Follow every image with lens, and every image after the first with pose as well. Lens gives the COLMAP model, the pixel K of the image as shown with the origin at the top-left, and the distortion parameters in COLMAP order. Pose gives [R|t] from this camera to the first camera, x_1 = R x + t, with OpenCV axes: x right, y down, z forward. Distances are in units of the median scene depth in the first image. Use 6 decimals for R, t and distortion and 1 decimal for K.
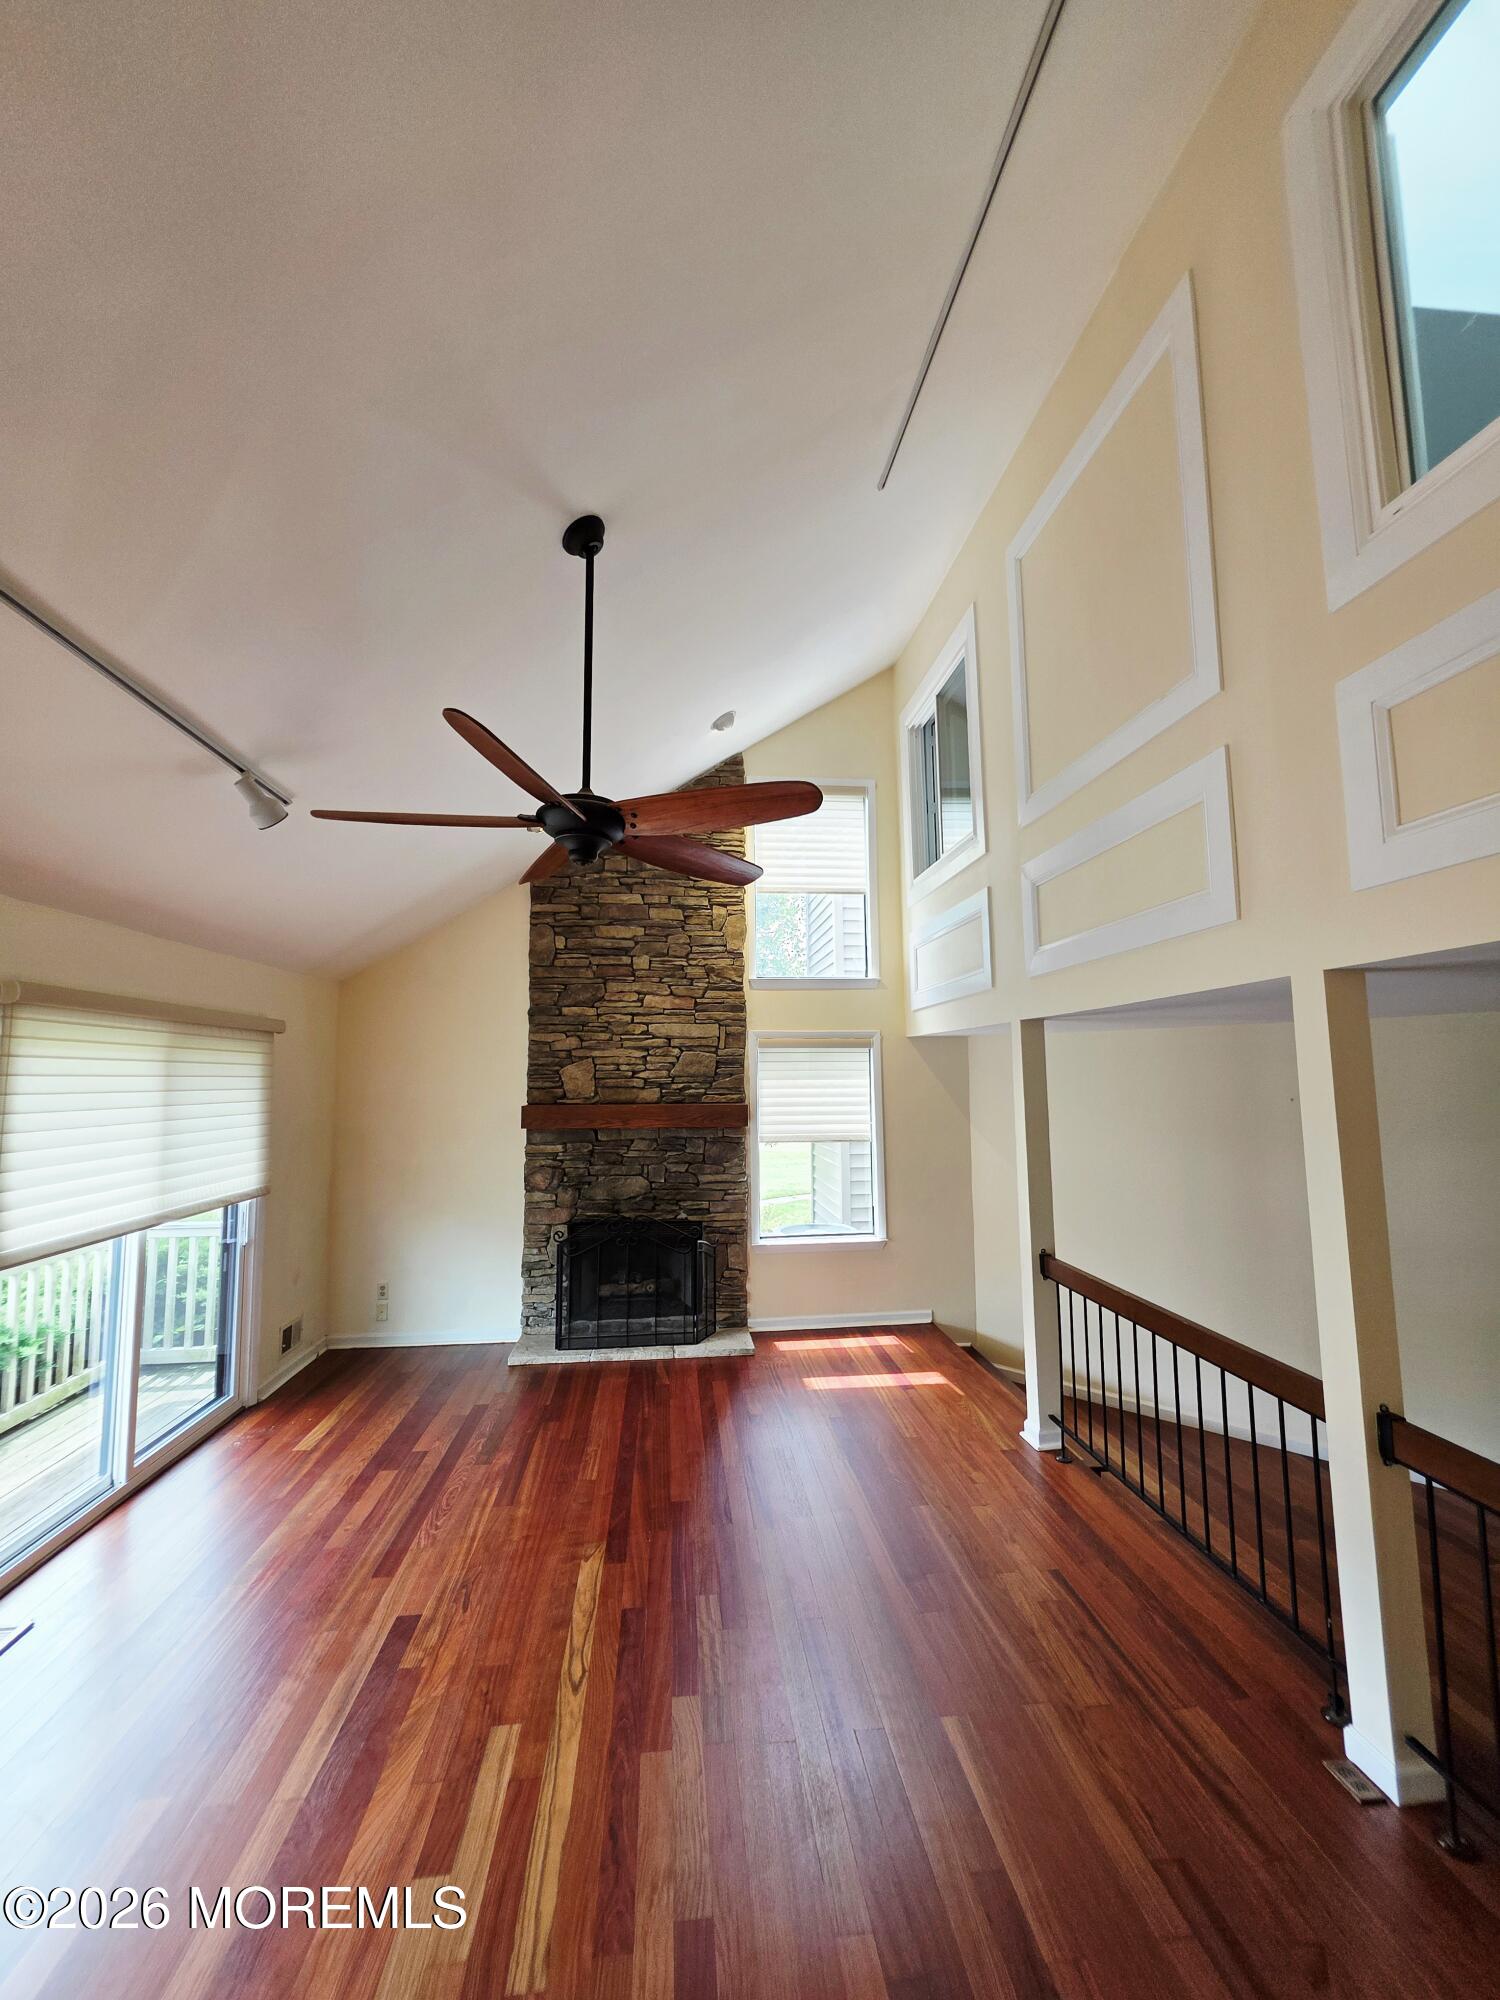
lens RADIAL K [[800.7, 0, 751.9], [0, 800.7, 1002.2], [0, 0, 1]] dist [-0.002486, 0.002141]
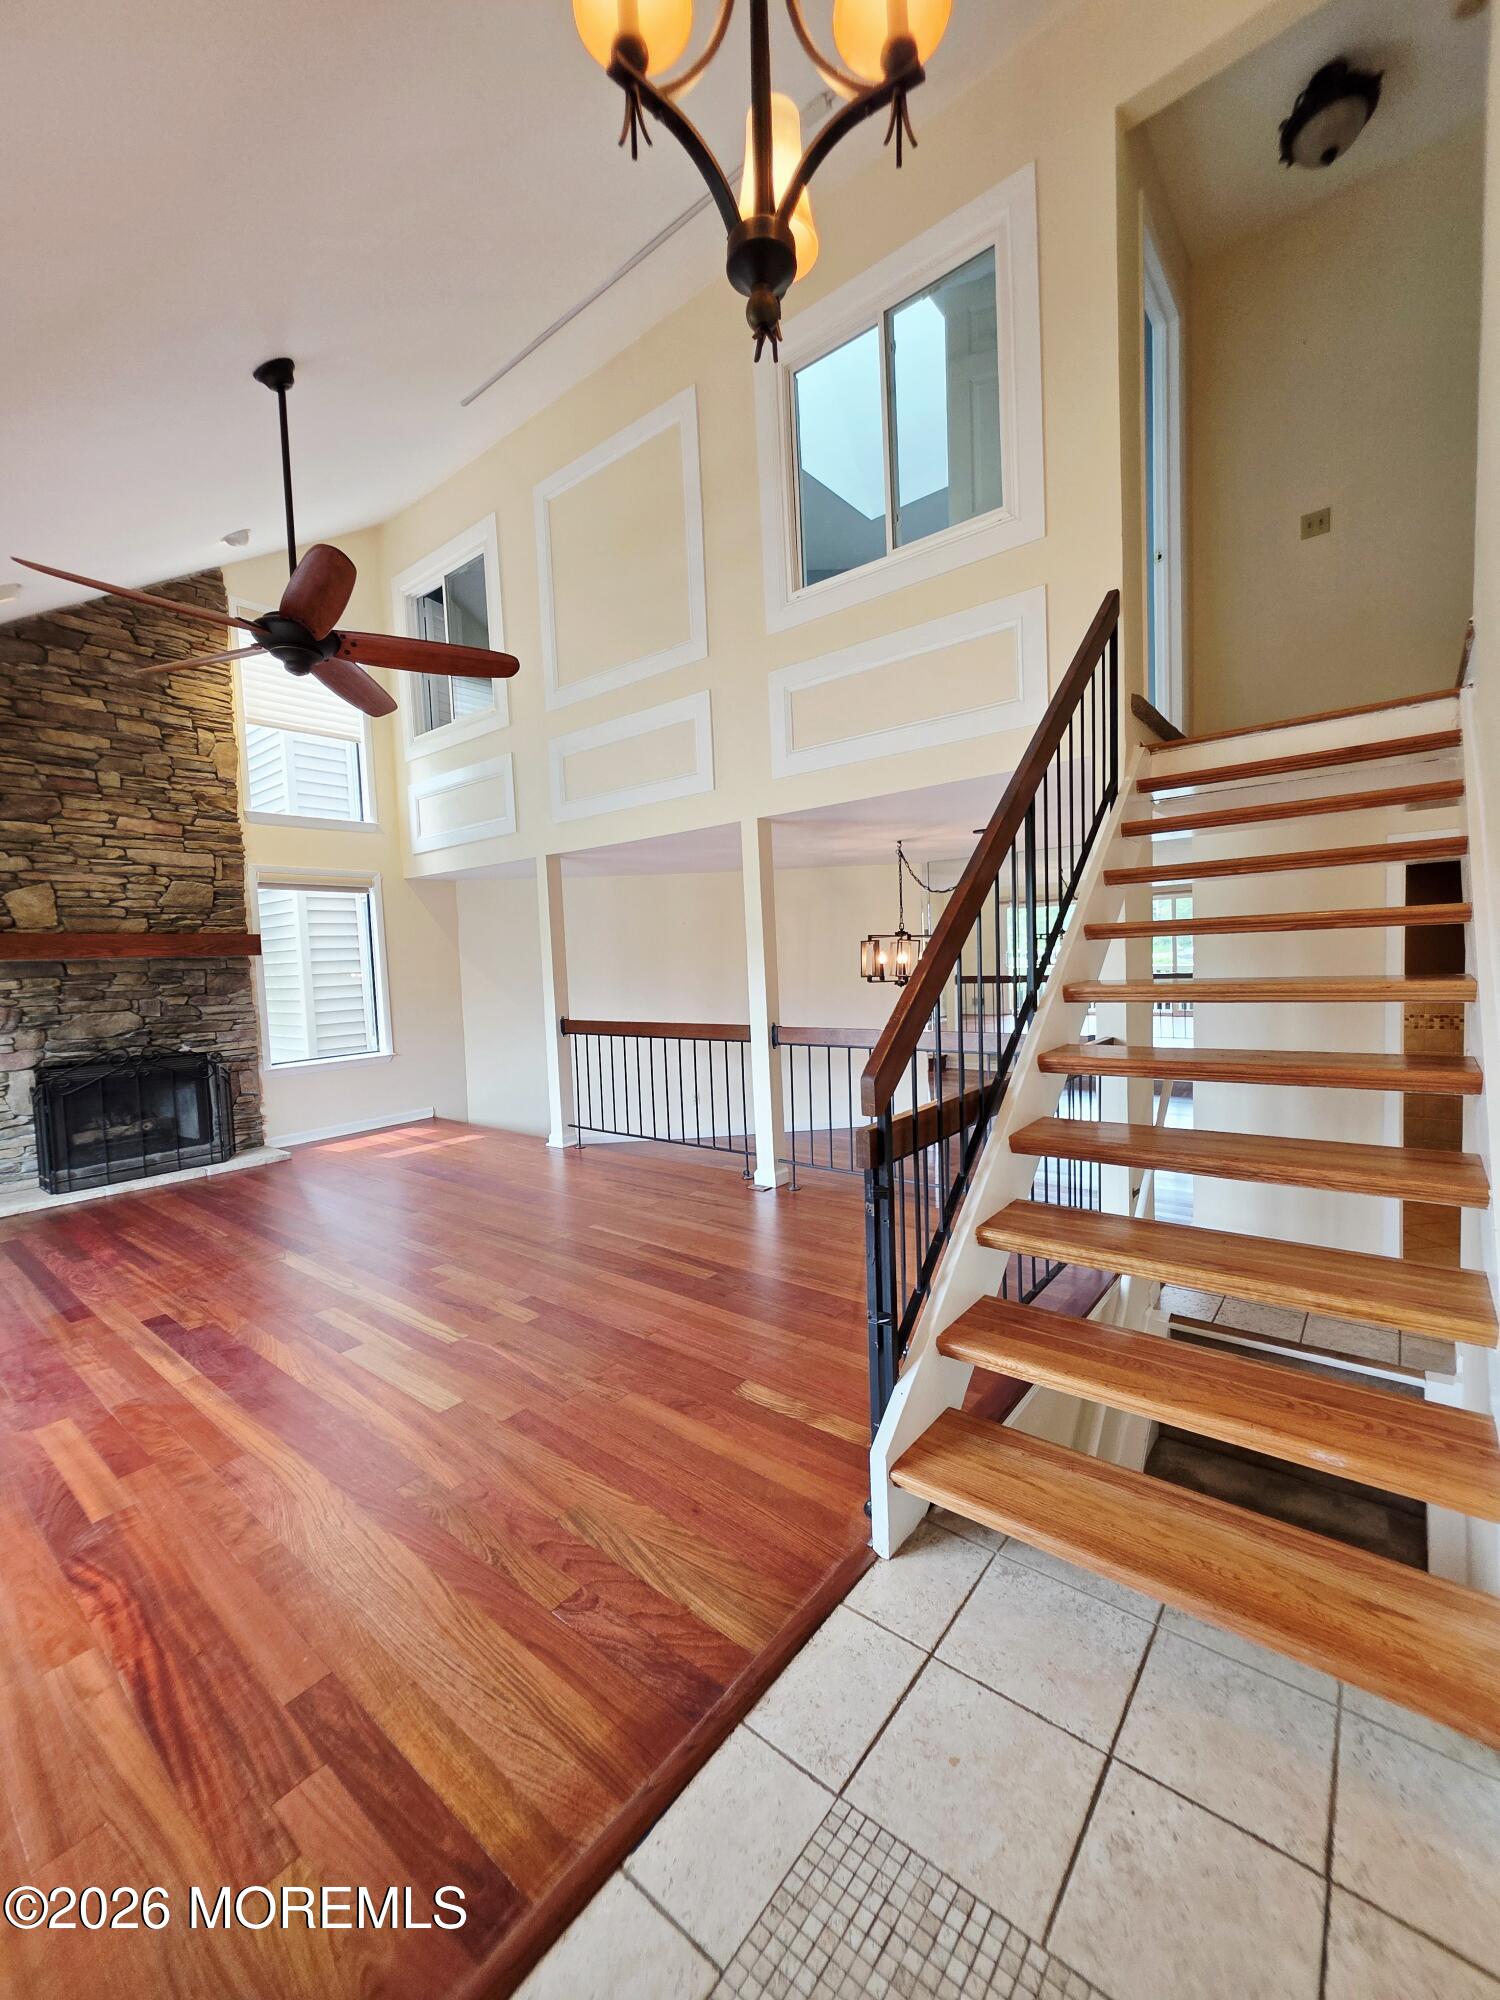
lens RADIAL K [[800.7, 0, 754.3], [0, 800.7, 999.9], [0, 0, 1]] dist [-0.002486, 0.002141]
pose [[0.704135, -0.057401, 0.707742, -0.285476], [-0.034760, 0.992746, 0.115099, 0.069981], [-0.709215, -0.105646, 0.697032, -0.173478]]
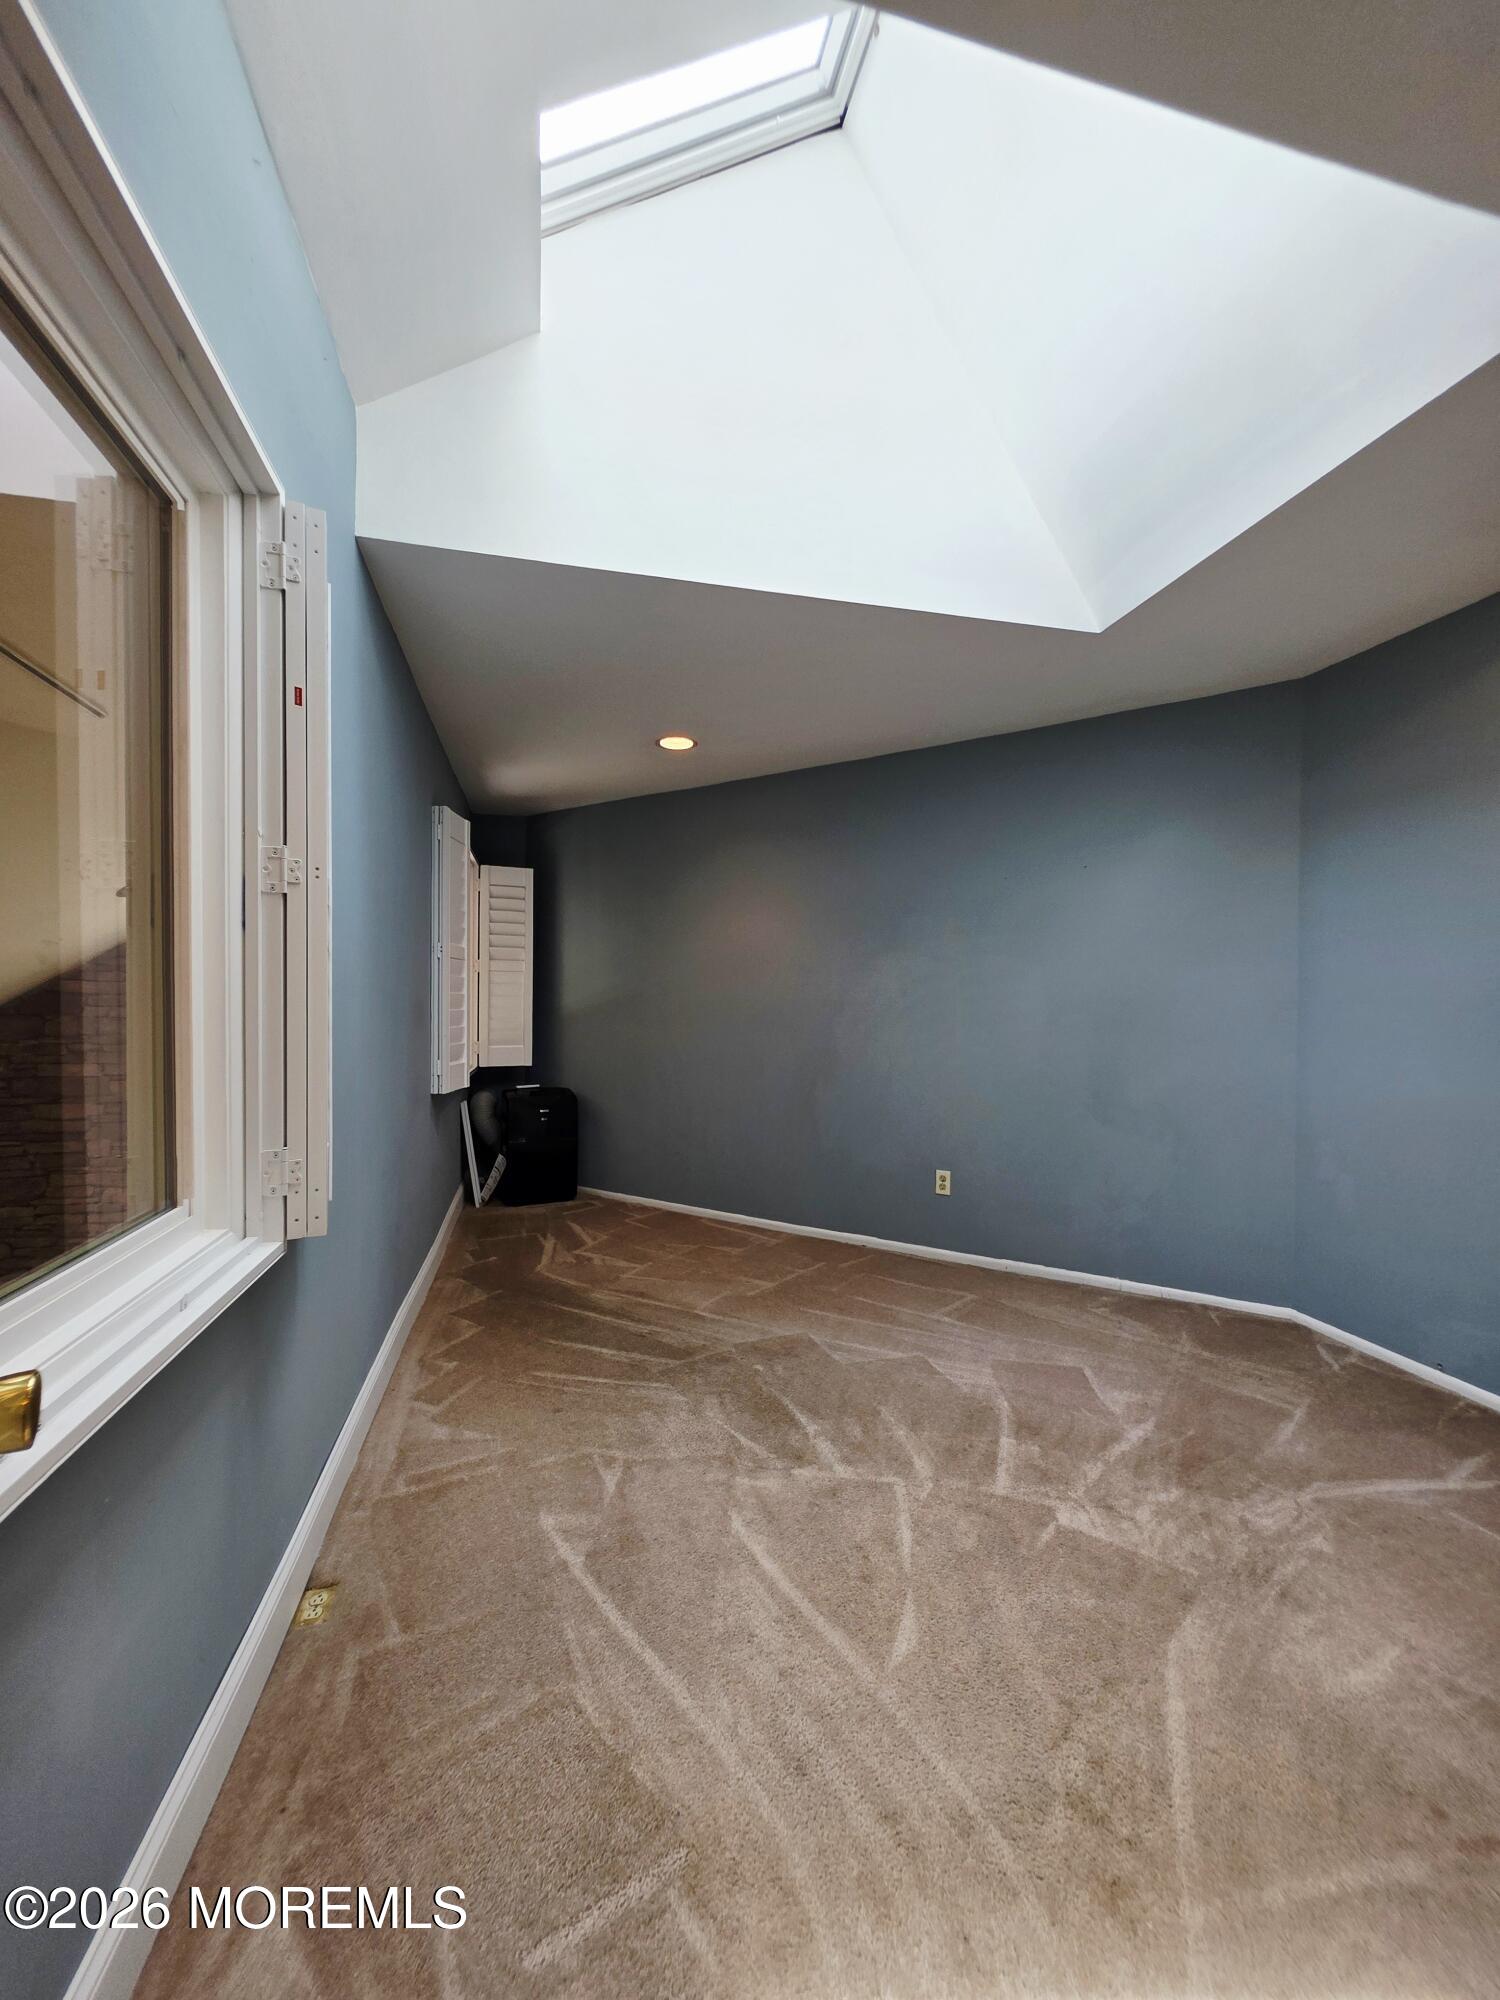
lens RADIAL K [[800.7, 0, 761.7], [0, 800.7, 1001.9], [0, 0, 1]] dist [-0.002486, 0.002141]
pose [[0.987761, 0.017696, 0.154969, 0.407796], [-0.032121, 0.995326, 0.091077, -0.300023], [-0.152633, -0.094940, 0.983712, 0.111337]]
